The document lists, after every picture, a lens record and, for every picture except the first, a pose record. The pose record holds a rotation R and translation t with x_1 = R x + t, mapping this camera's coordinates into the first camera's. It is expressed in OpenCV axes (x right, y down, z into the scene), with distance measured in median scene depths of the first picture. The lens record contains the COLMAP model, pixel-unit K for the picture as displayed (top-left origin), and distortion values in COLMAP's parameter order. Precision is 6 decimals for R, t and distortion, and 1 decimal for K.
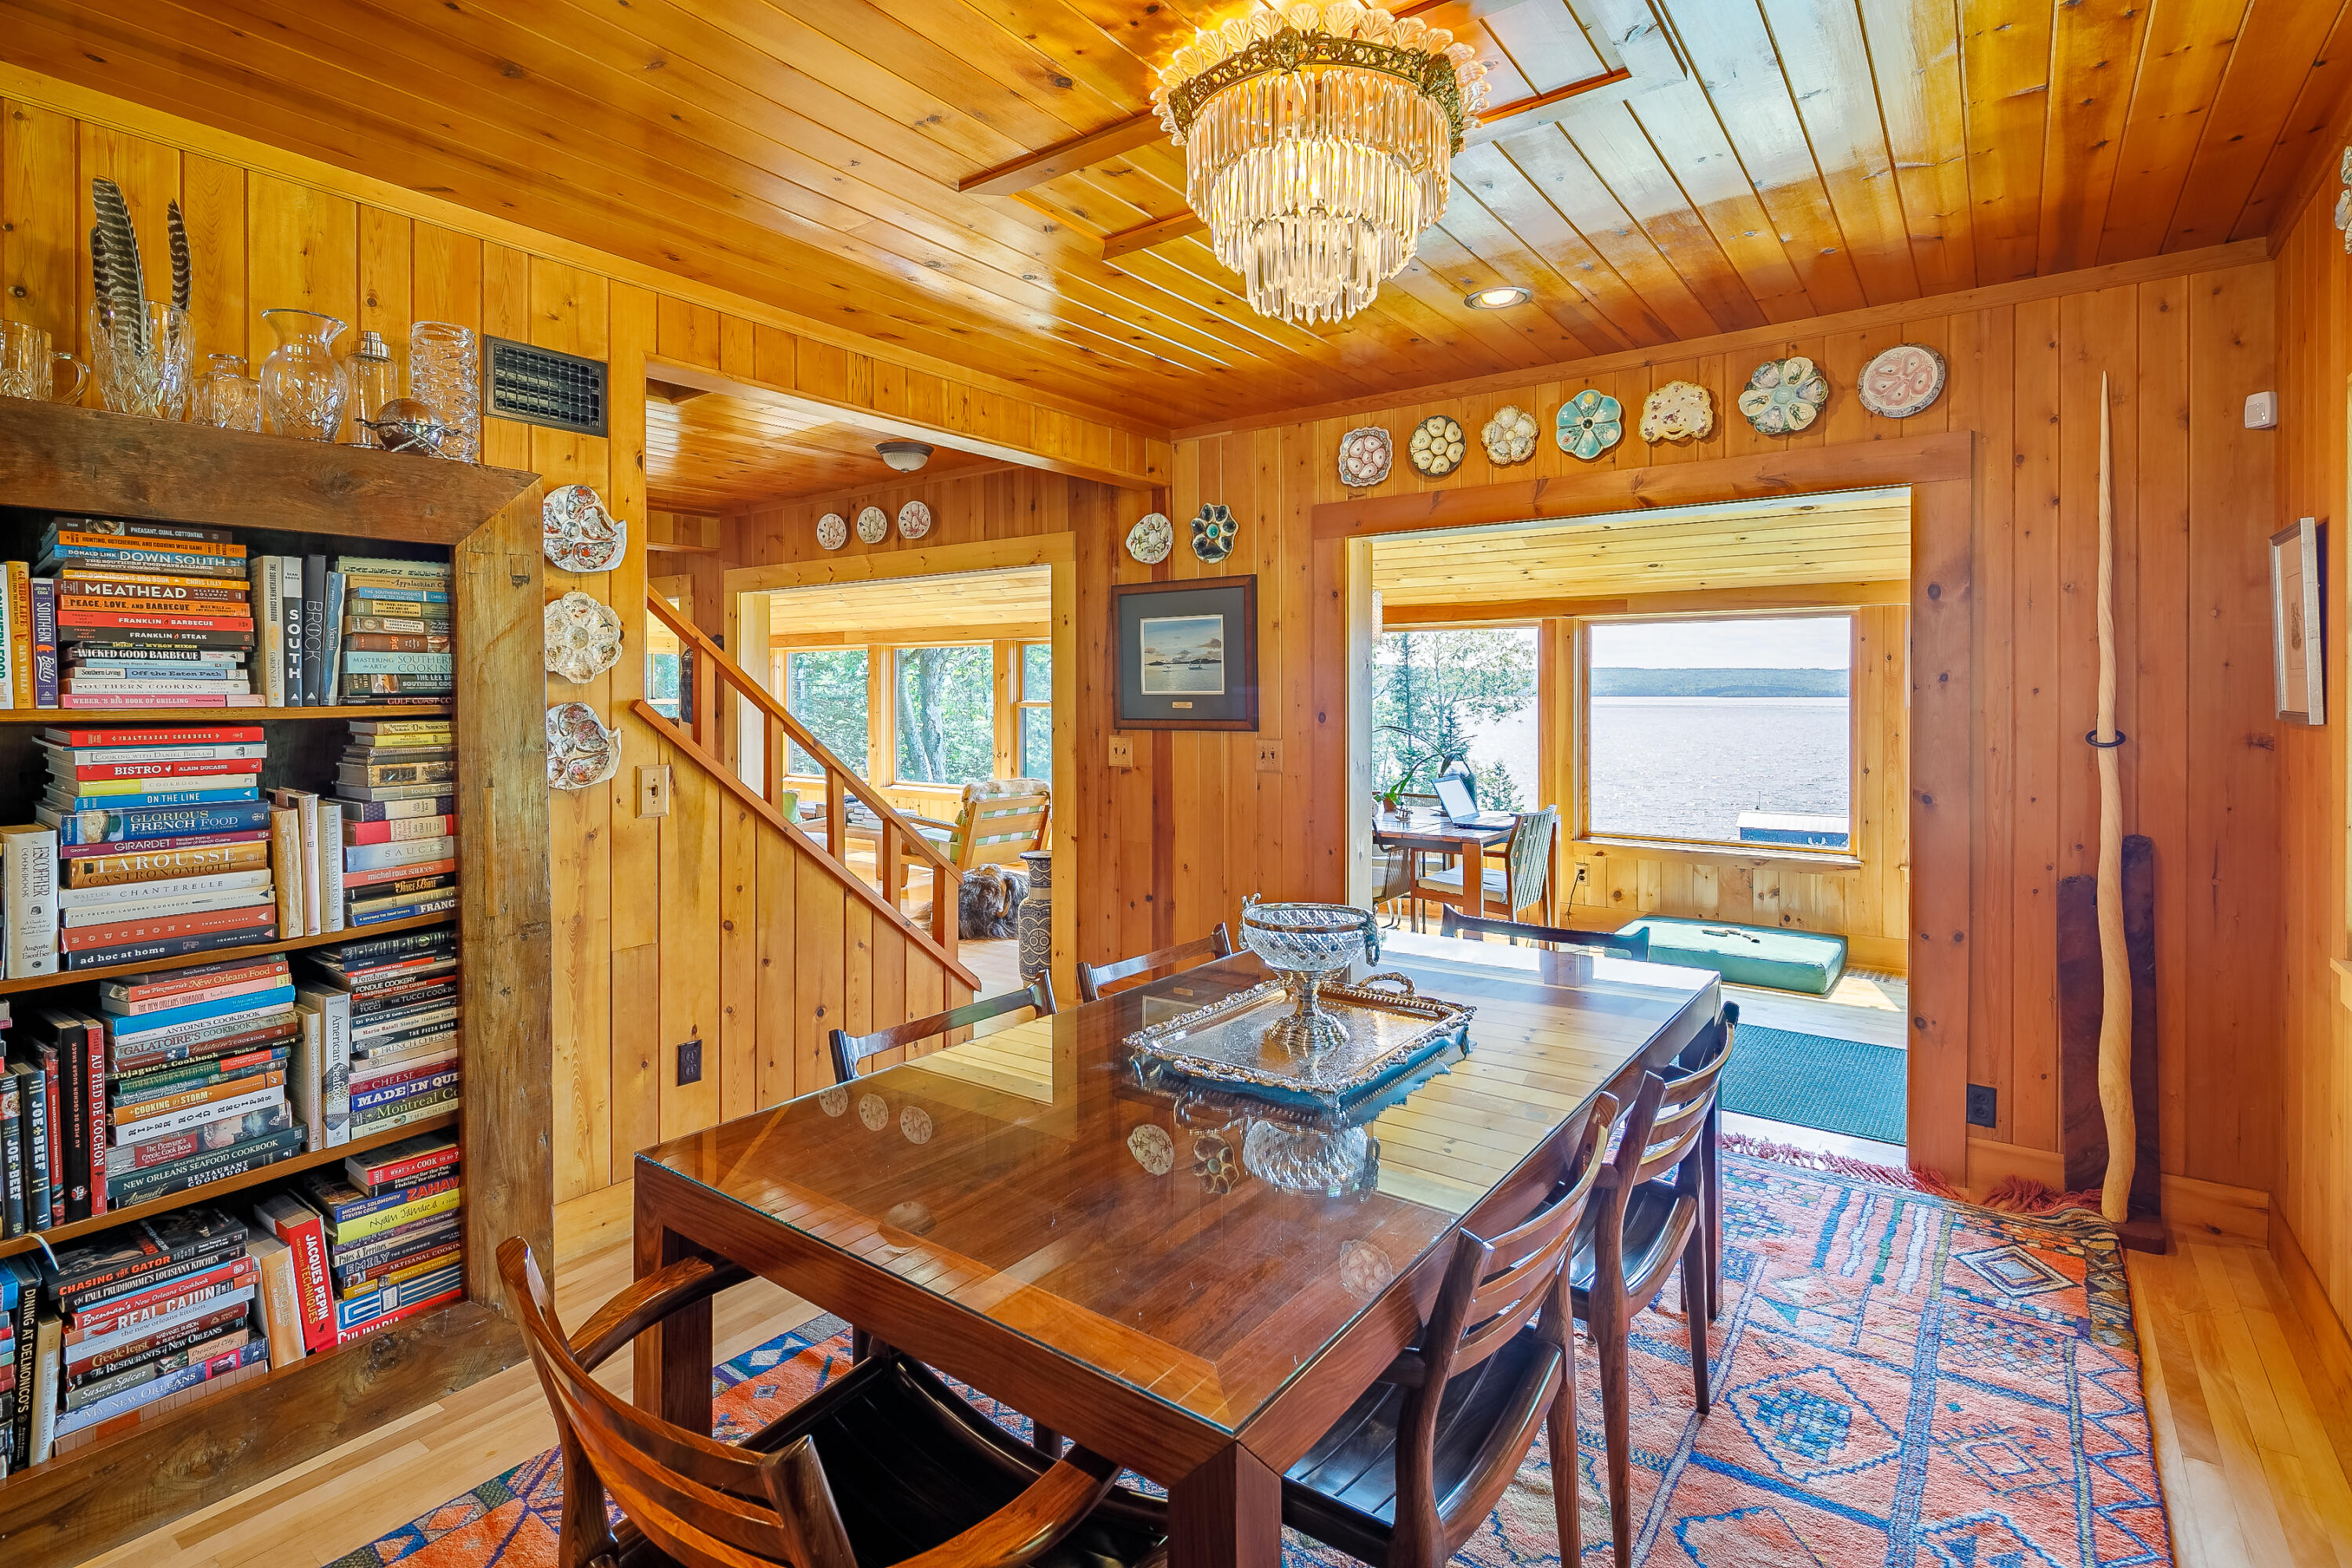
lens RADIAL K [[1128.1, 0, 1169.0], [0, 1128.1, 706.7], [0, 0, 1]] dist [0.004729, -0.002850]
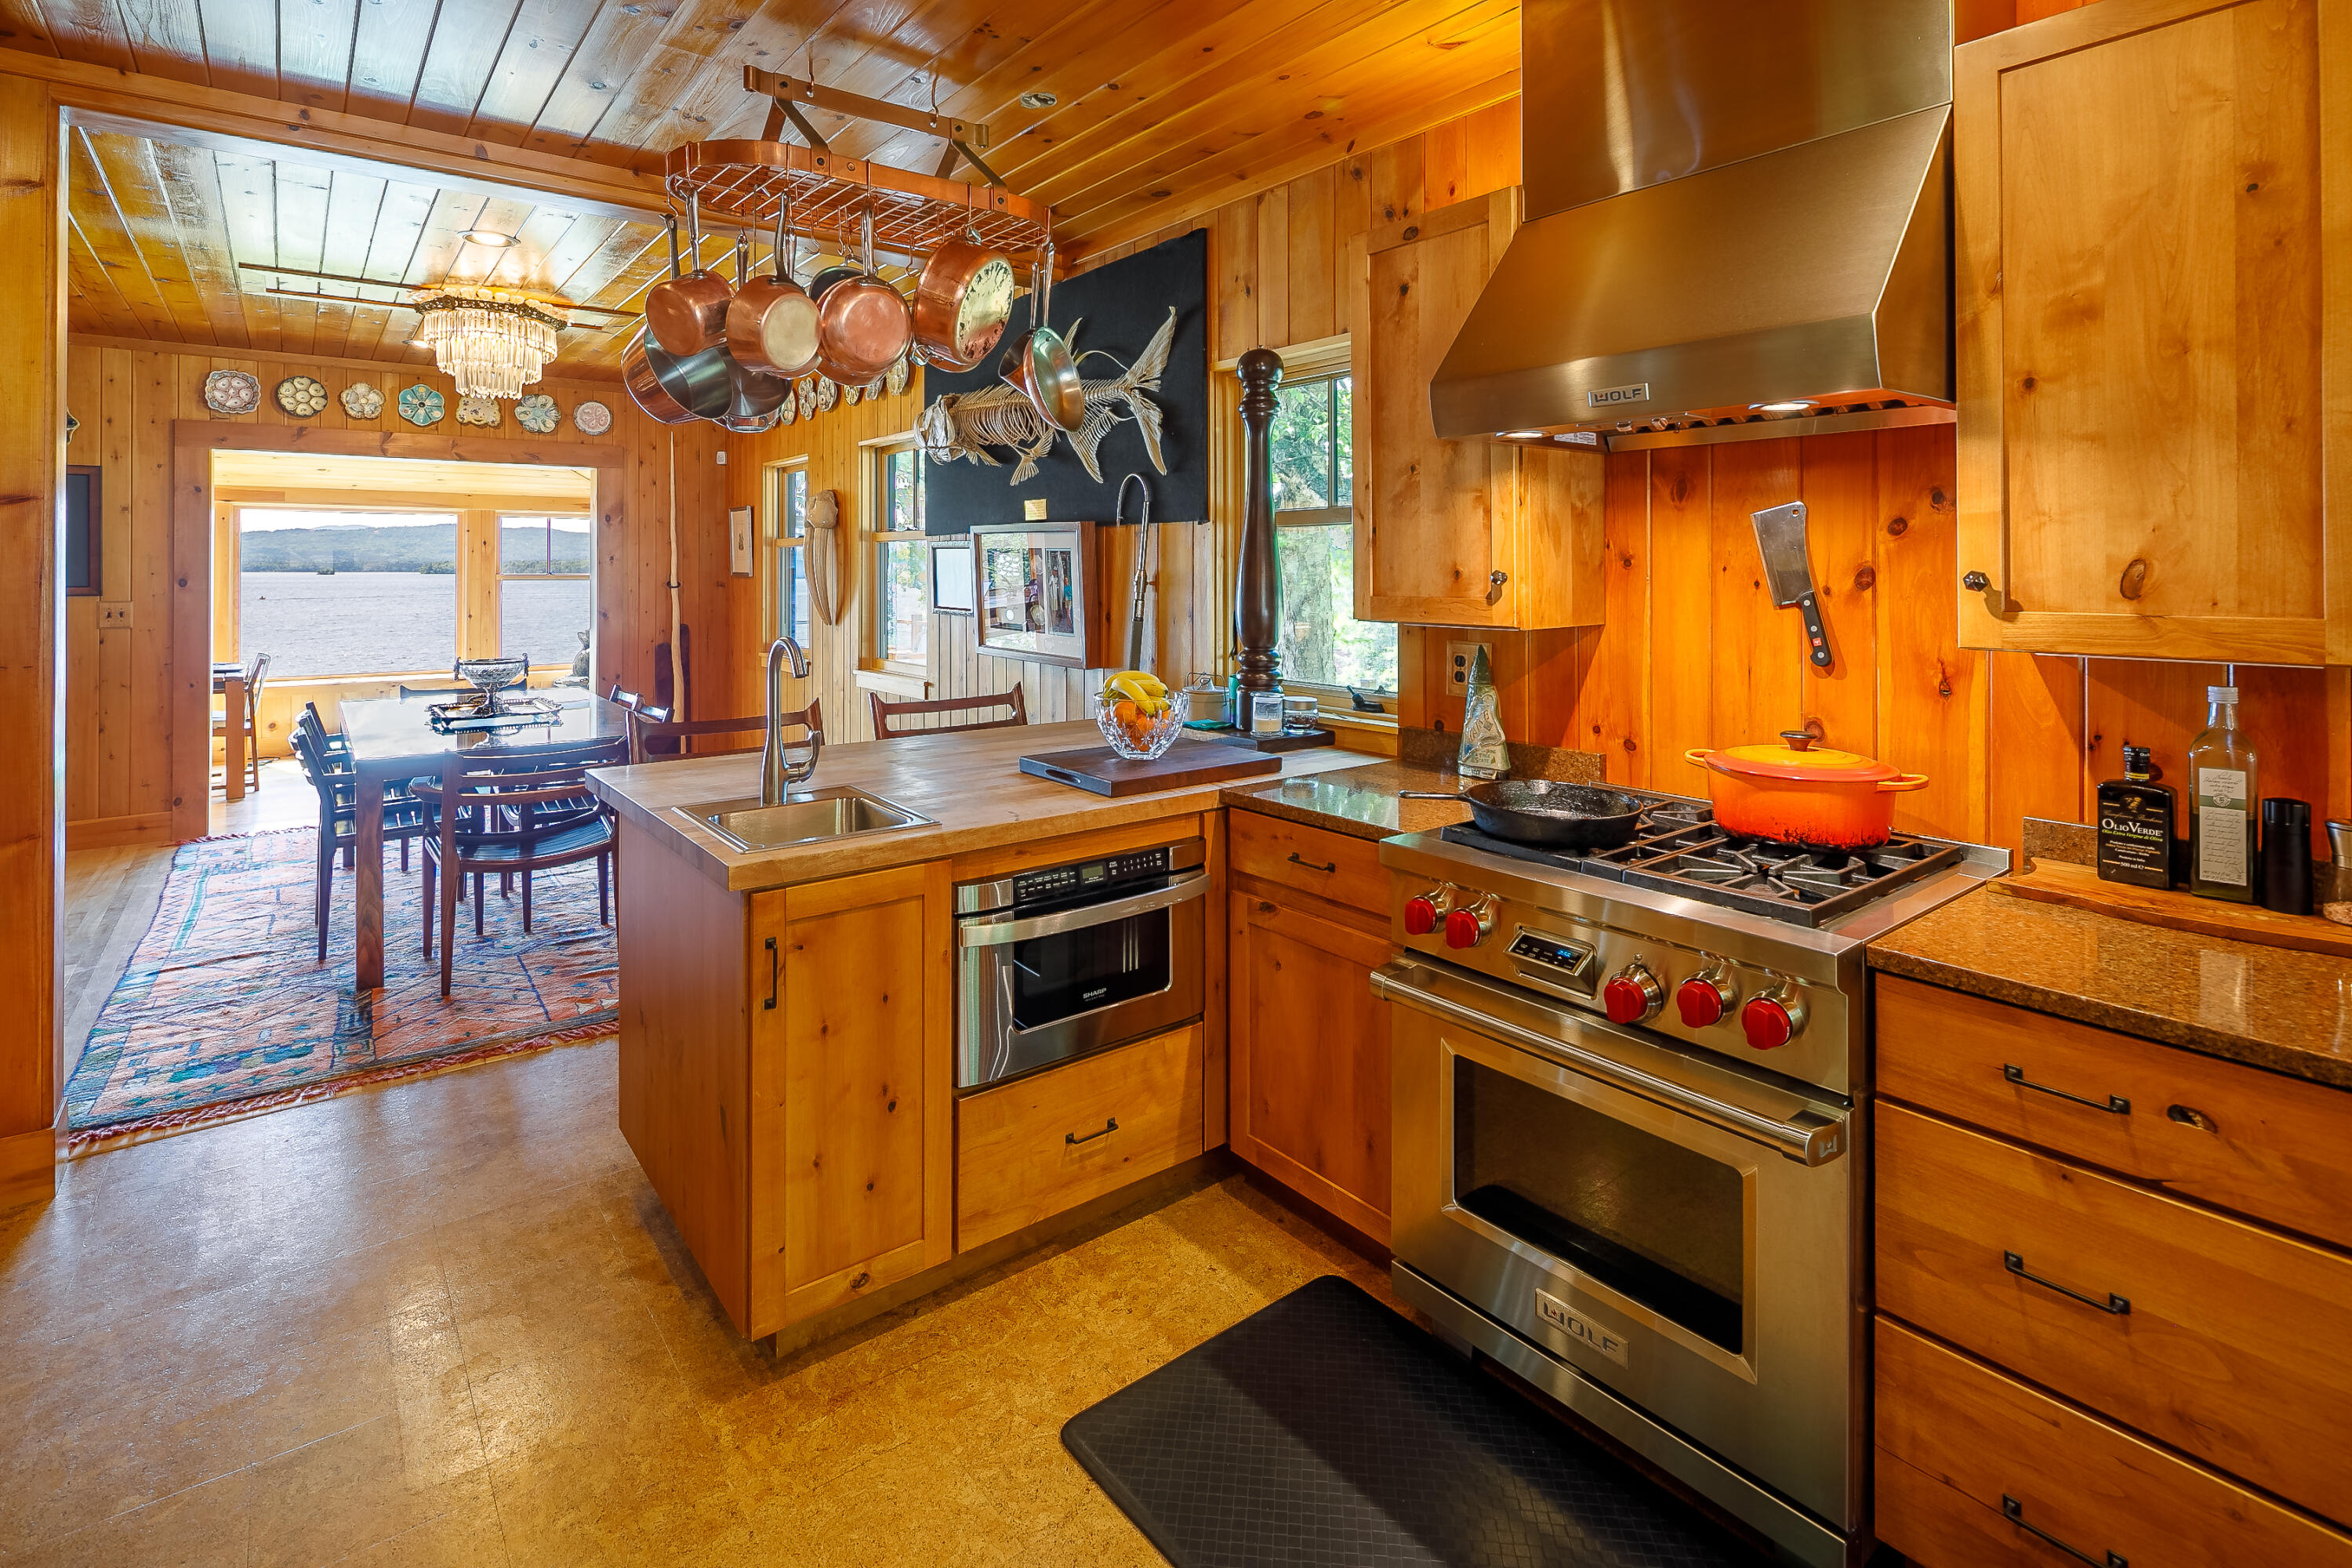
lens RADIAL K [[1128.1, 0, 1172.4], [0, 1128.1, 565.5], [0, 0, 1]] dist [0.004729, -0.002850]
pose [[0.267105, 0.002786, 0.963663, -0.780137], [0.008998, 0.999945, -0.005385, 0.006471], [-0.963625, 0.010109, 0.267066, -0.430088]]
